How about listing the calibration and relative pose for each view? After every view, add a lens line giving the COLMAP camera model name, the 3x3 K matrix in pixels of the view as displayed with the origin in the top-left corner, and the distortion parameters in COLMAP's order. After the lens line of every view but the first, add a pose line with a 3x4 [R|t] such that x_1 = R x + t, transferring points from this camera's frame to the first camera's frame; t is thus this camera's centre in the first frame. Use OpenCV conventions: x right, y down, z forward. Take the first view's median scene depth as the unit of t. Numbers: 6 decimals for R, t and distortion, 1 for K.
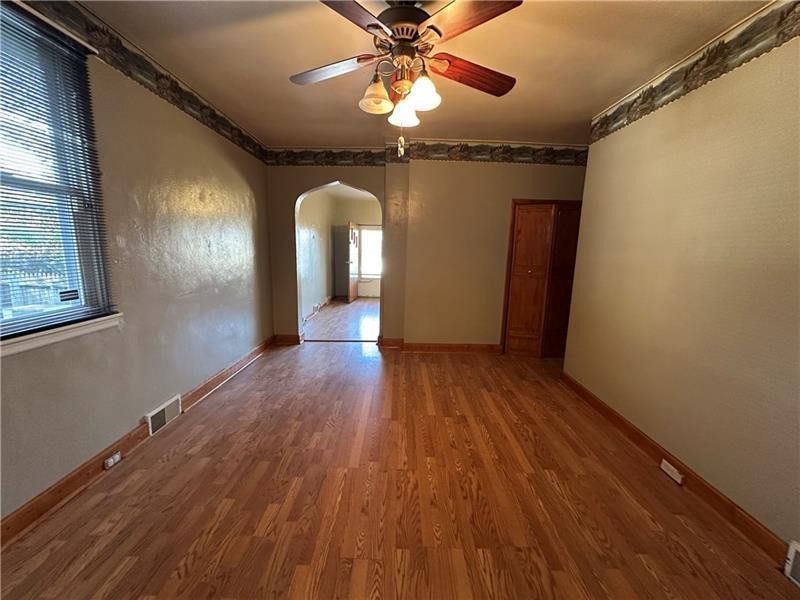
lens RADIAL K [[317.8, 0, 396.9], [0, 317.8, 300.9], [0, 0, 1]] dist [-0.002393, 0.000289]
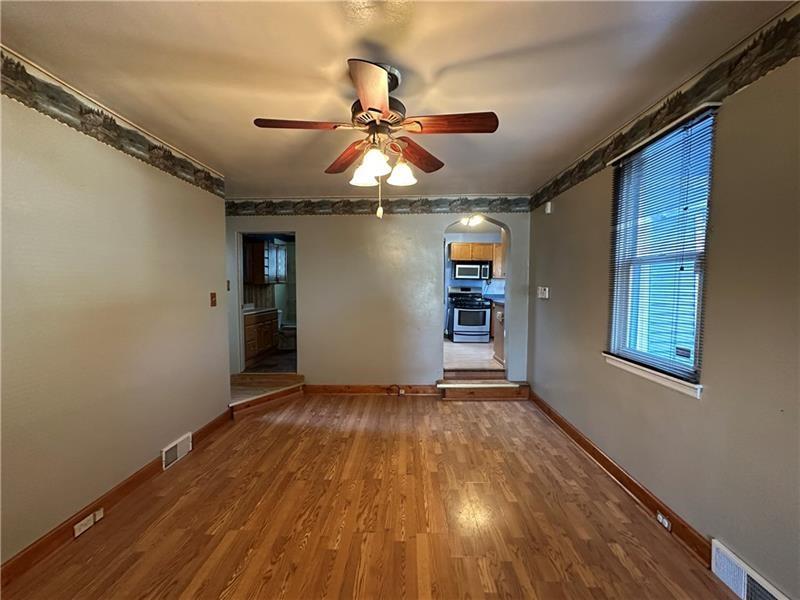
lens RADIAL K [[317.8, 0, 397.9], [0, 317.8, 301.7], [0, 0, 1]] dist [-0.002393, 0.000289]
pose [[-0.999457, -0.029248, 0.015191, -0.059950], [-0.025161, 0.974833, 0.221514, -0.333464], [-0.021288, 0.221011, -0.975039, 1.698979]]
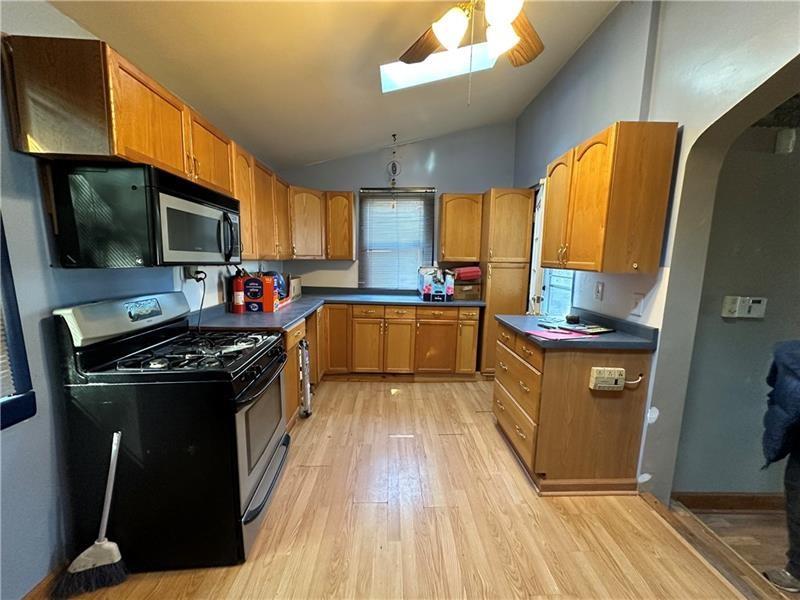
lens RADIAL K [[317.8, 0, 401.0], [0, 317.8, 300.0], [0, 0, 1]] dist [-0.002393, 0.000289]
pose [[0.043037, 0.112838, -0.992681, 0.046089], [-0.182629, 0.977748, 0.103223, 0.049354], [0.982240, 0.176850, 0.062687, -1.056842]]
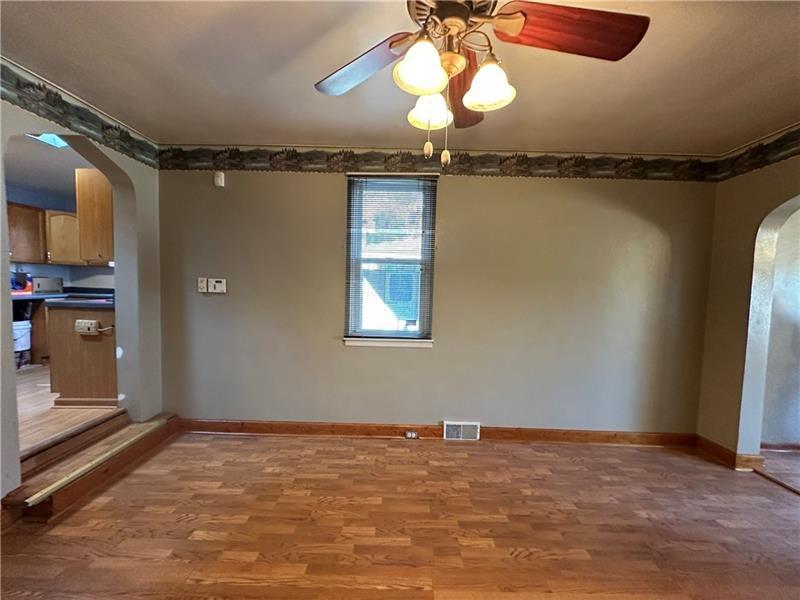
lens RADIAL K [[317.8, 0, 400.7], [0, 317.8, 301.8], [0, 0, 1]] dist [-0.002393, 0.000289]
pose [[0.002015, 0.030836, -0.999522, 0.546391], [-0.189185, 0.981486, 0.029899, -0.140326], [0.981939, 0.189034, 0.007811, 0.761876]]
